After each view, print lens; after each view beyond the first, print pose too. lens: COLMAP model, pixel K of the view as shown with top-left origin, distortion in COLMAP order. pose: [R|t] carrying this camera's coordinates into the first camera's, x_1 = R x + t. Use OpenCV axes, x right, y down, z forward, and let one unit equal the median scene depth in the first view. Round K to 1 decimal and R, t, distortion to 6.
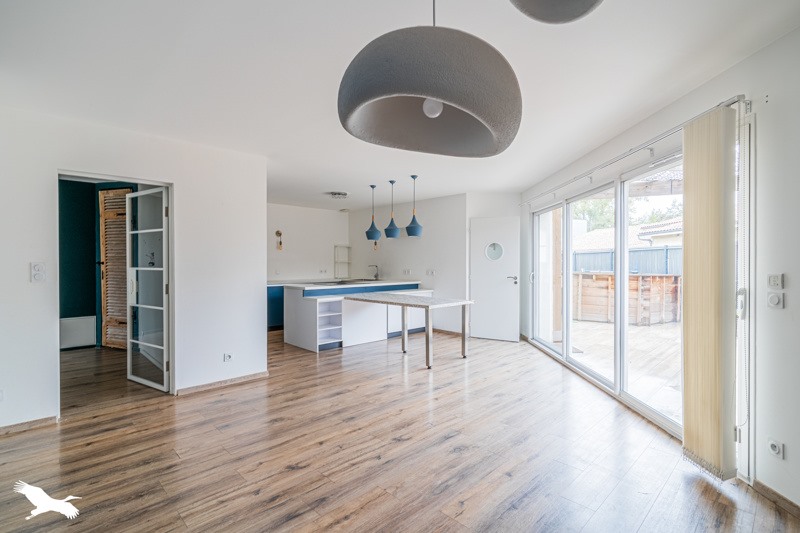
lens RADIAL K [[383.9, 0, 402.1], [0, 383.9, 266.2], [0, 0, 1]] dist [0.001513, 0.001791]
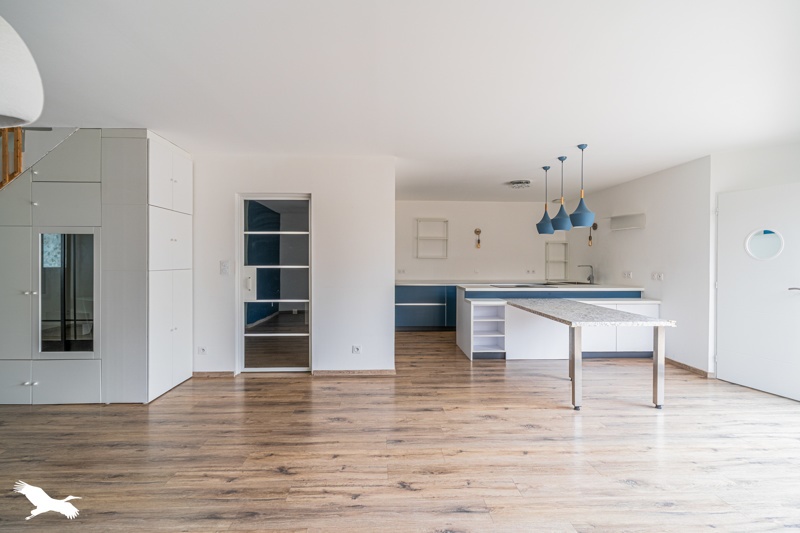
lens RADIAL K [[383.9, 0, 397.1], [0, 383.9, 265.9], [0, 0, 1]] dist [0.001513, 0.001791]
pose [[0.740156, 0.009580, -0.672367, 0.308675], [-0.008191, 0.999953, 0.005230, -0.003076], [0.672386, 0.001636, 0.740199, 0.245329]]
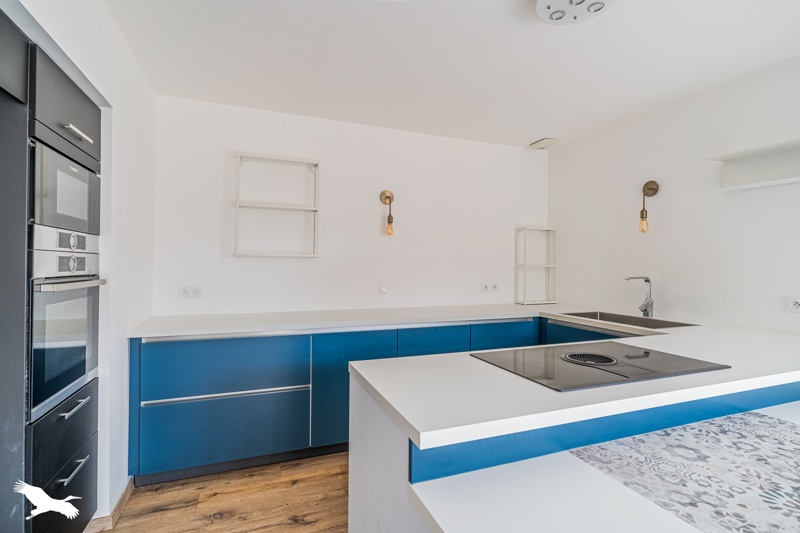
lens RADIAL K [[383.9, 0, 393.4], [0, 383.9, 266.4], [0, 0, 1]] dist [0.001513, 0.001791]
pose [[0.916301, 0.009176, -0.400386, -0.246853], [-0.010564, 0.999943, -0.001258, -0.014697], [0.400352, 0.005383, 0.916346, 1.048922]]
